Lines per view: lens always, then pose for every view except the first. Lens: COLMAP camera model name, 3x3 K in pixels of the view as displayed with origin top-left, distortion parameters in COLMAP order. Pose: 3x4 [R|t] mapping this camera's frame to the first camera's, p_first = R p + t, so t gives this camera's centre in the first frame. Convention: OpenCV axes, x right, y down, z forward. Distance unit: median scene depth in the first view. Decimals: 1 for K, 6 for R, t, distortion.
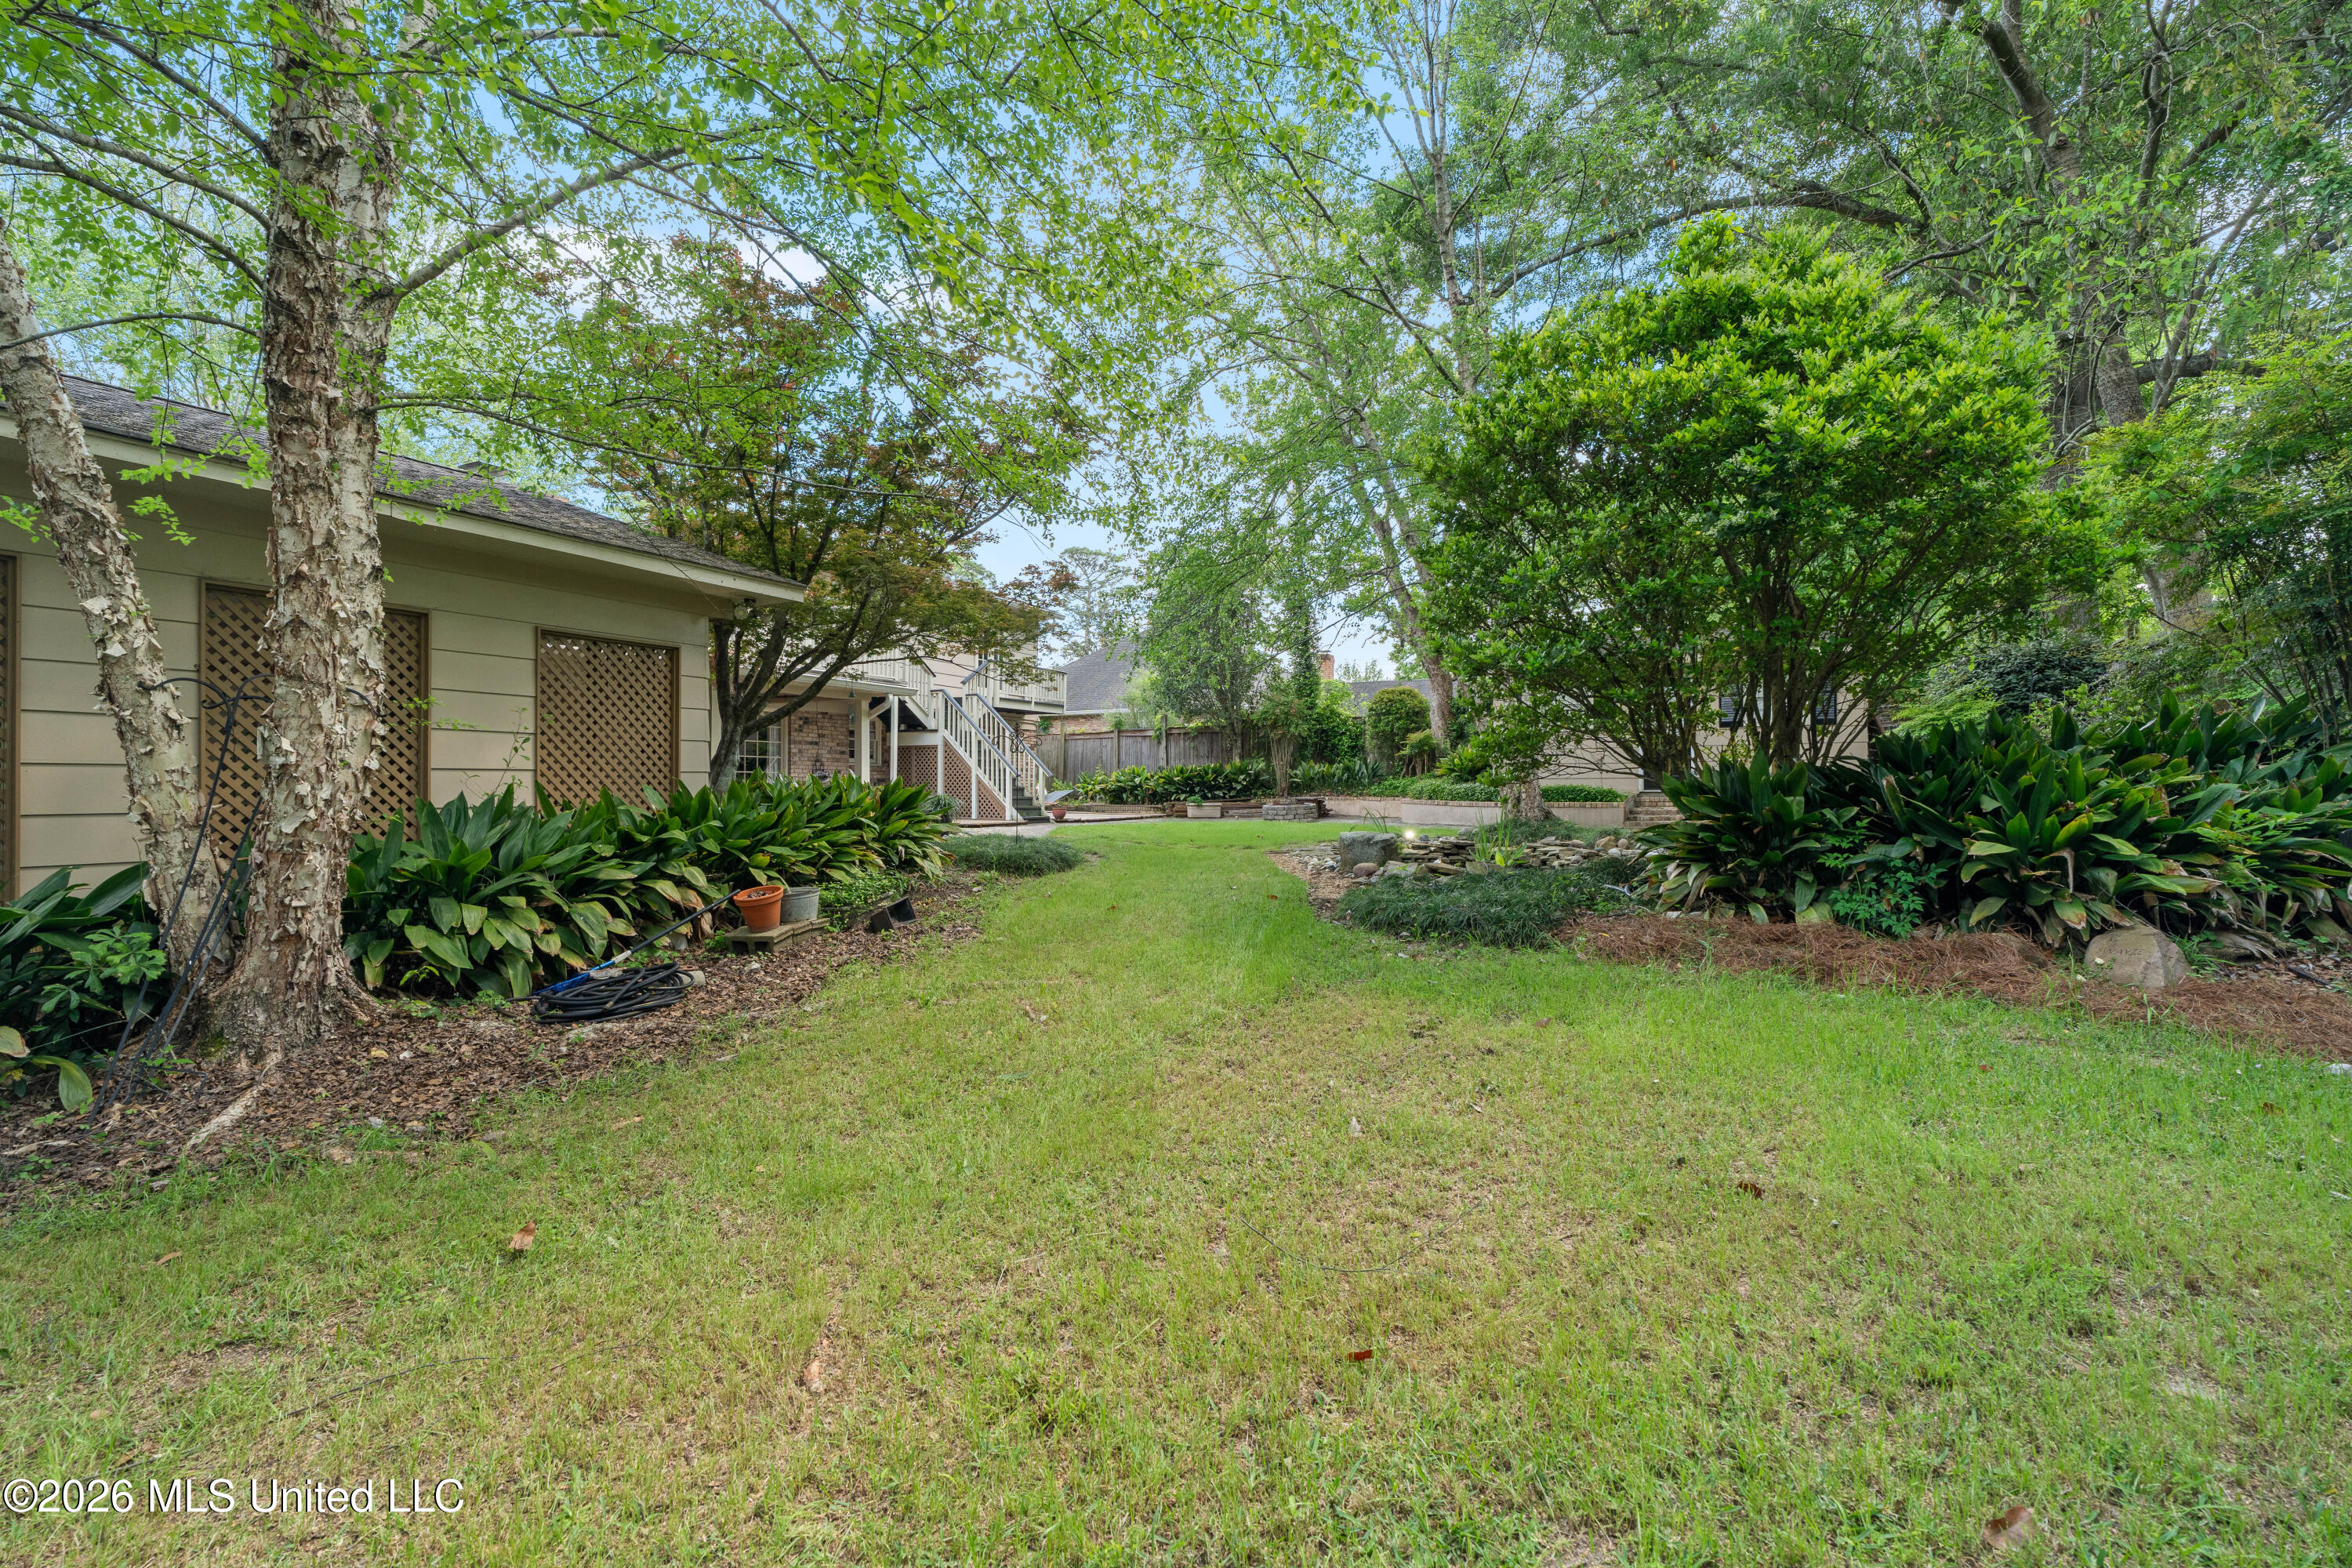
lens RADIAL K [[1054.9, 0, 1181.0], [0, 1054.9, 791.8], [0, 0, 1]] dist [-0.002305, 0.000098]
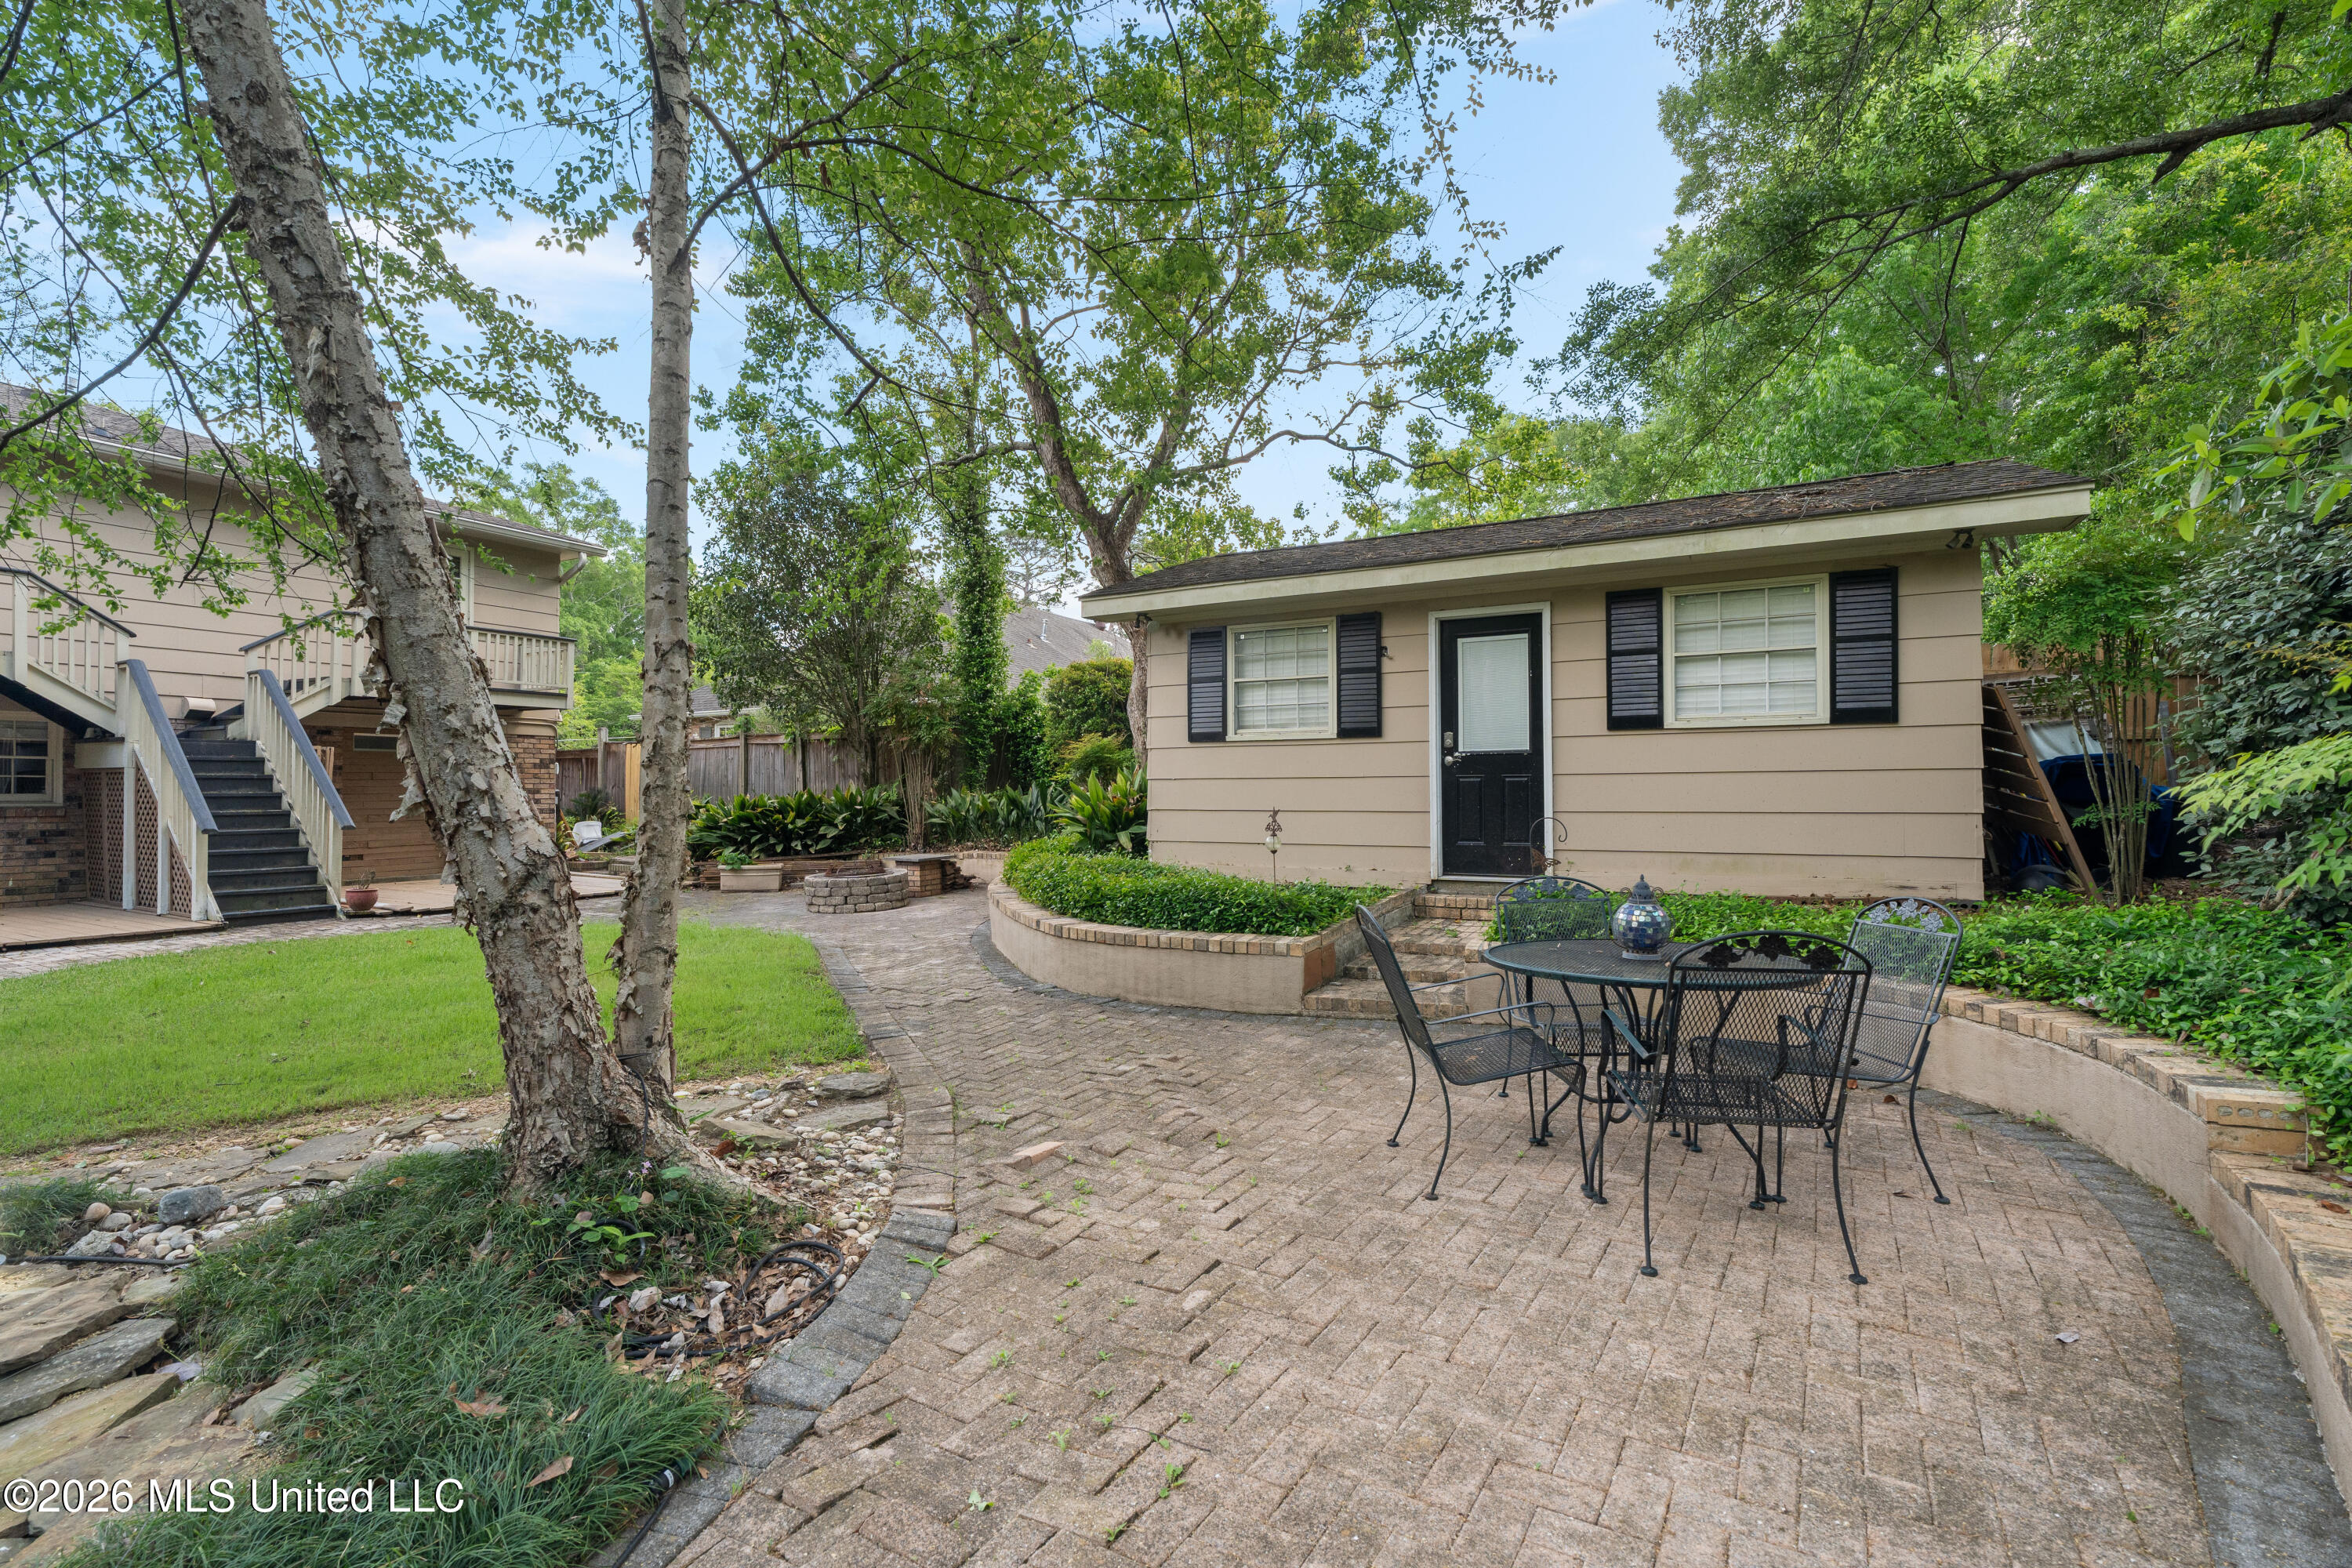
lens RADIAL K [[1054.9, 0, 1188.5], [0, 1054.9, 792.4], [0, 0, 1]] dist [-0.002305, 0.000098]
pose [[0.999983, -0.001971, -0.005495, 0.260848], [0.001968, 0.999998, -0.000566, -0.027120], [0.005496, 0.000555, 0.999985, 0.436512]]
